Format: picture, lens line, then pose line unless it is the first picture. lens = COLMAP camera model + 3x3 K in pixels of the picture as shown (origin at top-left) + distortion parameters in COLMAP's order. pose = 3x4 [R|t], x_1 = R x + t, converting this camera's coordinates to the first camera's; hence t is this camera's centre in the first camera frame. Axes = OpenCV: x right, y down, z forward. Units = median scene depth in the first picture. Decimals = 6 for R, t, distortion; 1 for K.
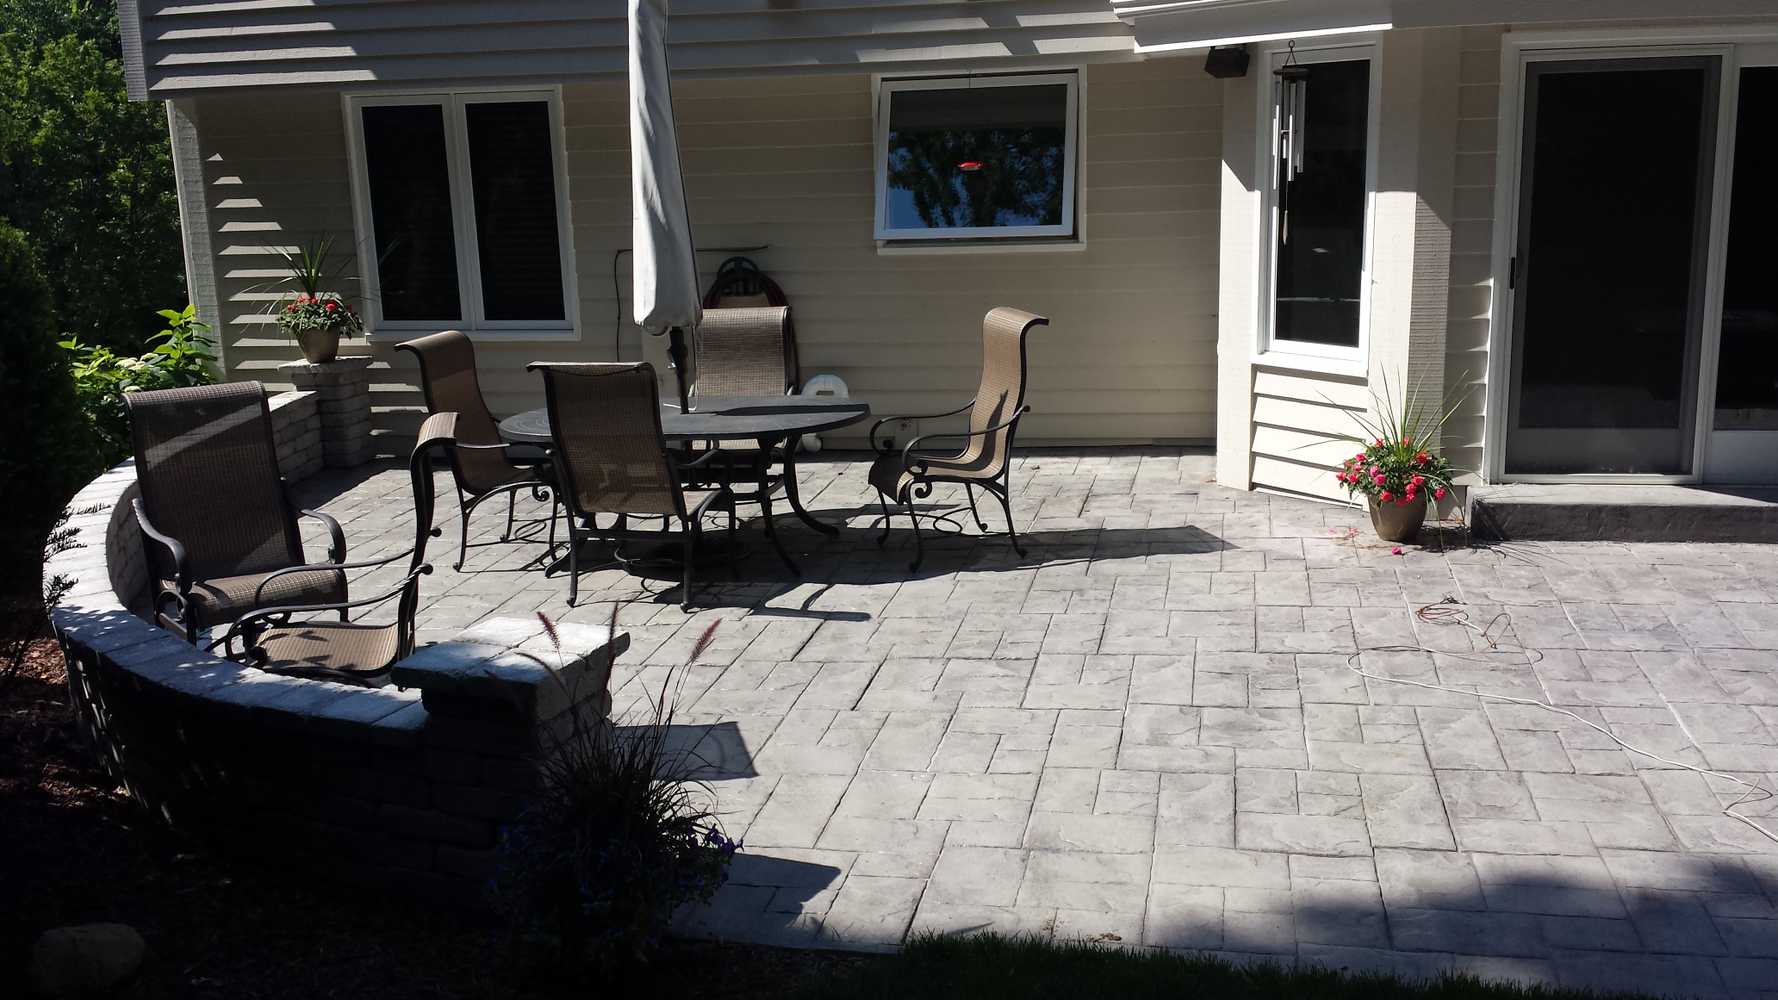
lens RADIAL K [[1652.0, 0, 900.3], [0, 1652.0, 510.1], [0, 0, 1]] dist [0.029443, 0.000000]
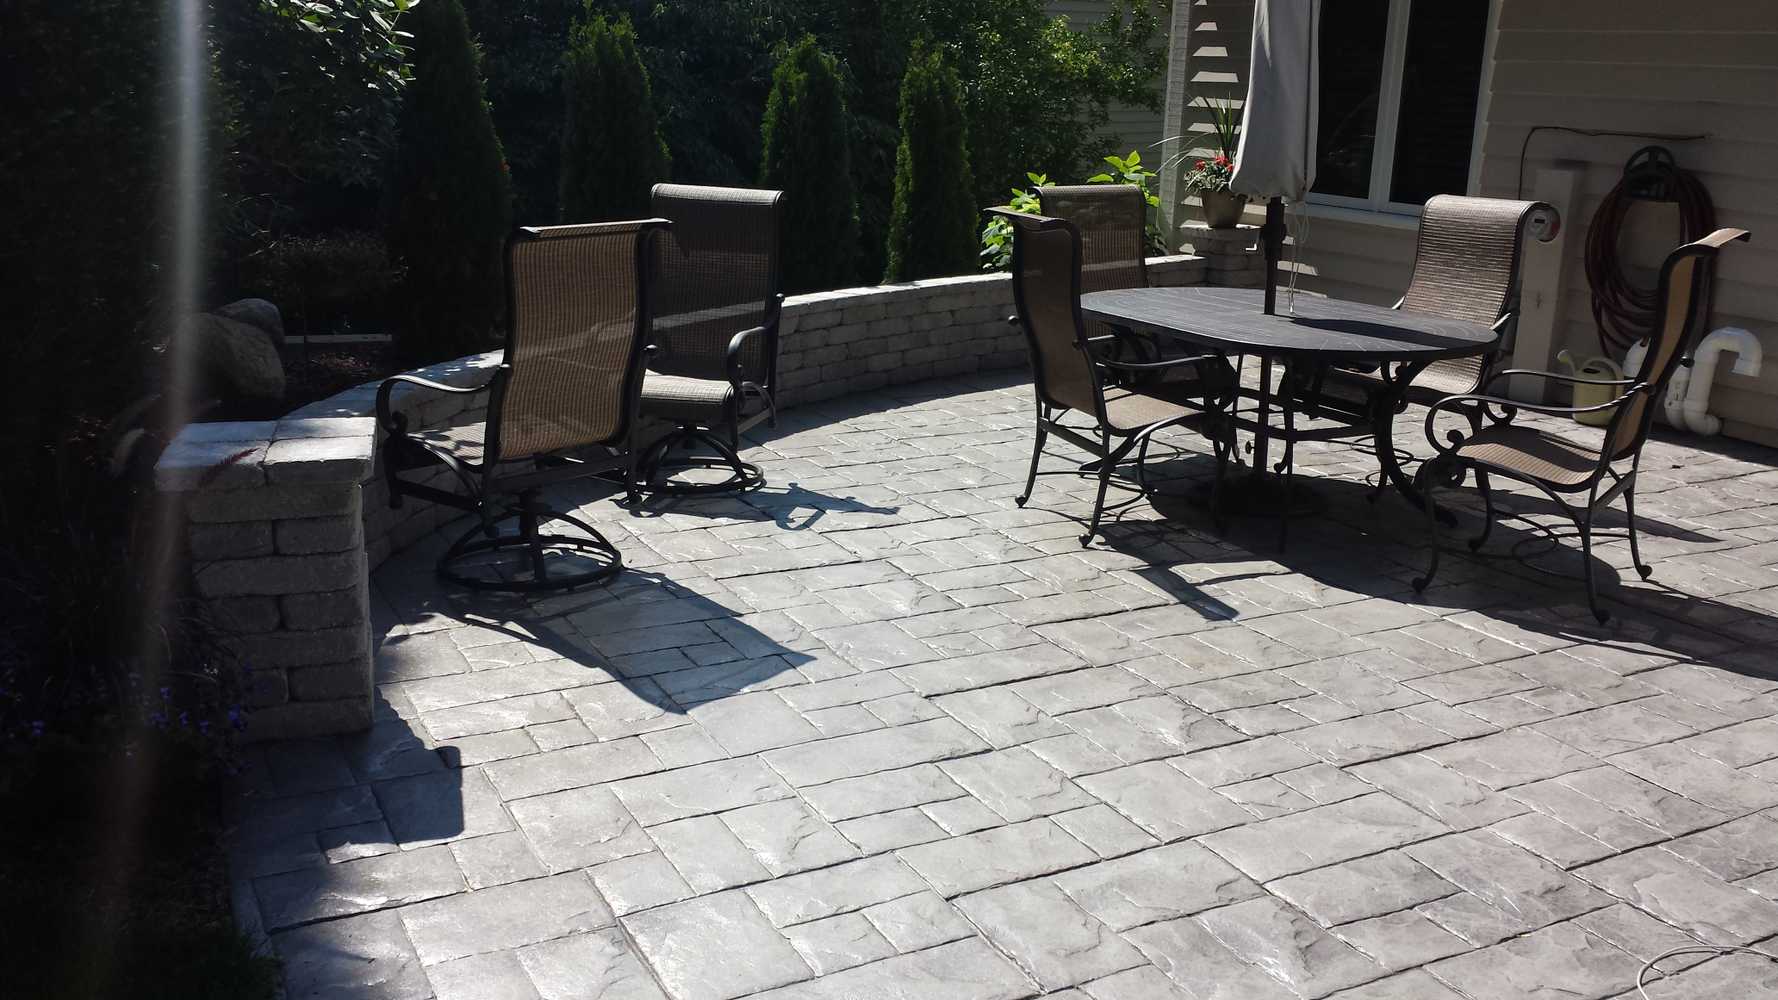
lens RADIAL K [[1652.0, 0, 894.1], [0, 1652.0, 503.8], [0, 0, 1]] dist [0.029443, 0.000000]
pose [[0.619724, 0.248568, -0.744417, 0.368977], [-0.212676, 0.966217, 0.145577, -0.050402], [0.755455, 0.068102, 0.651652, 0.386057]]
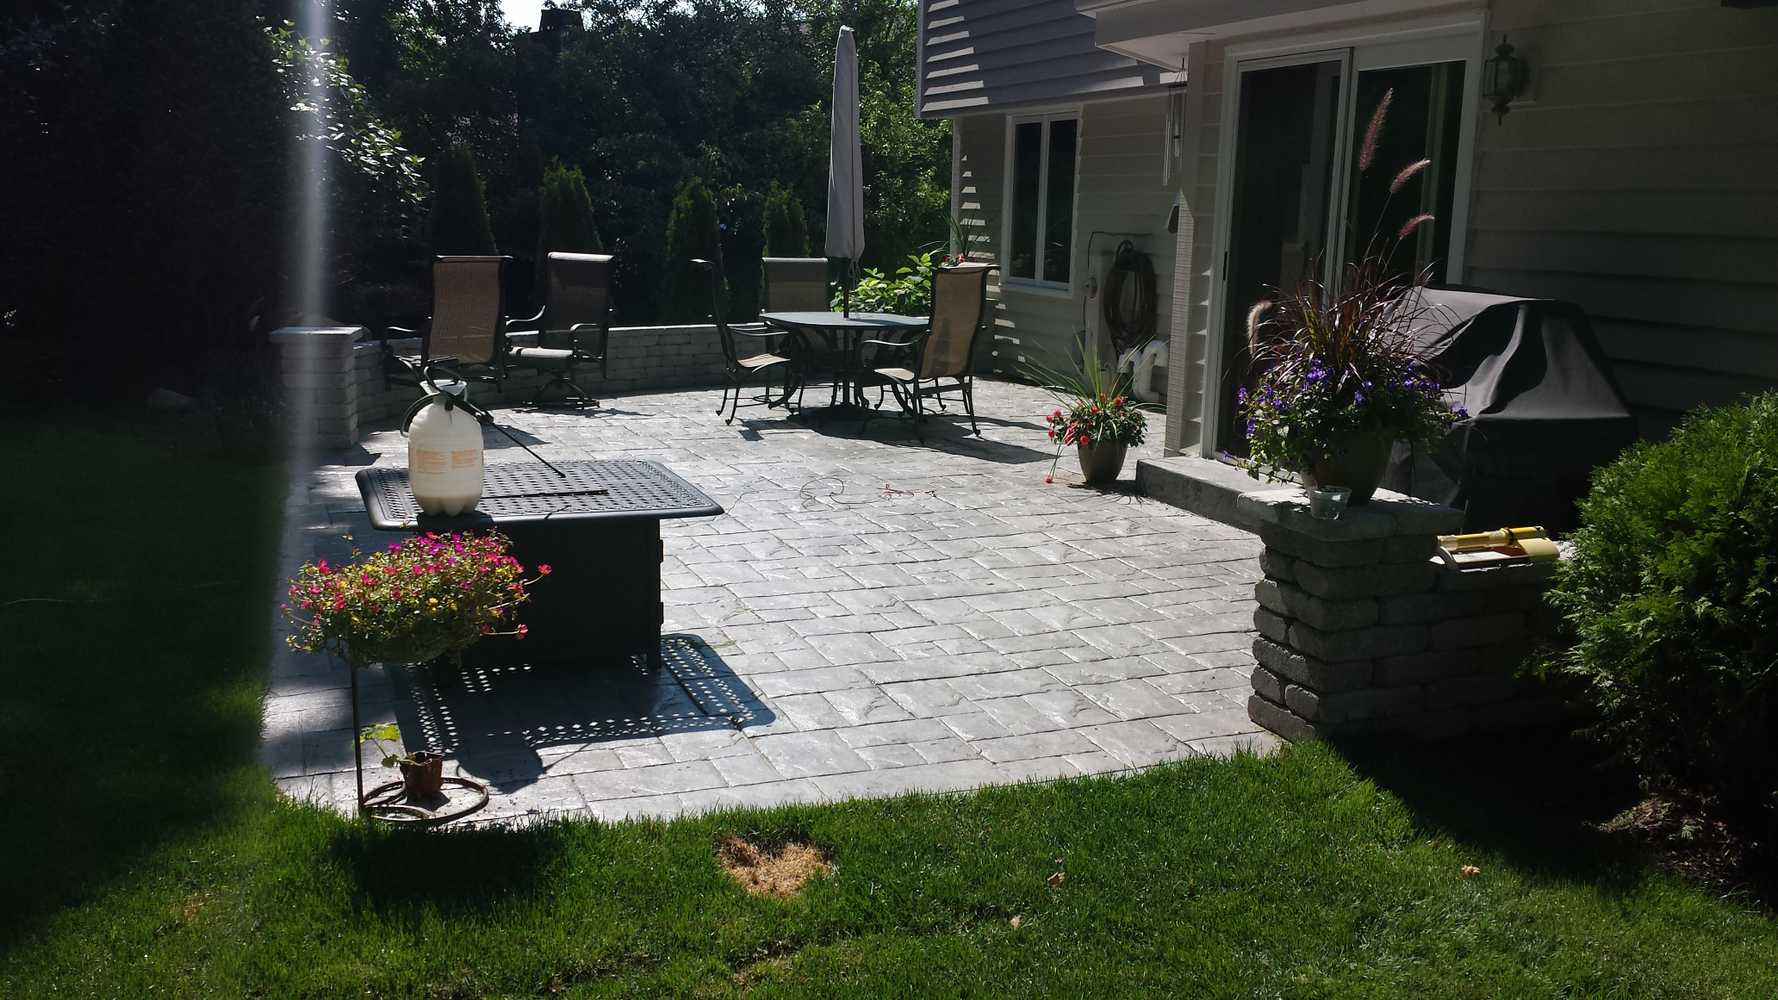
lens RADIAL K [[1652.0, 0, 891.2], [0, 1652.0, 510.0], [0, 0, 1]] dist [0.029443, 0.000000]
pose [[0.530821, 0.198645, -0.823875, 1.189600], [-0.225141, 0.970264, 0.088883, -0.033741], [0.817032, 0.138307, 0.559759, 0.235797]]
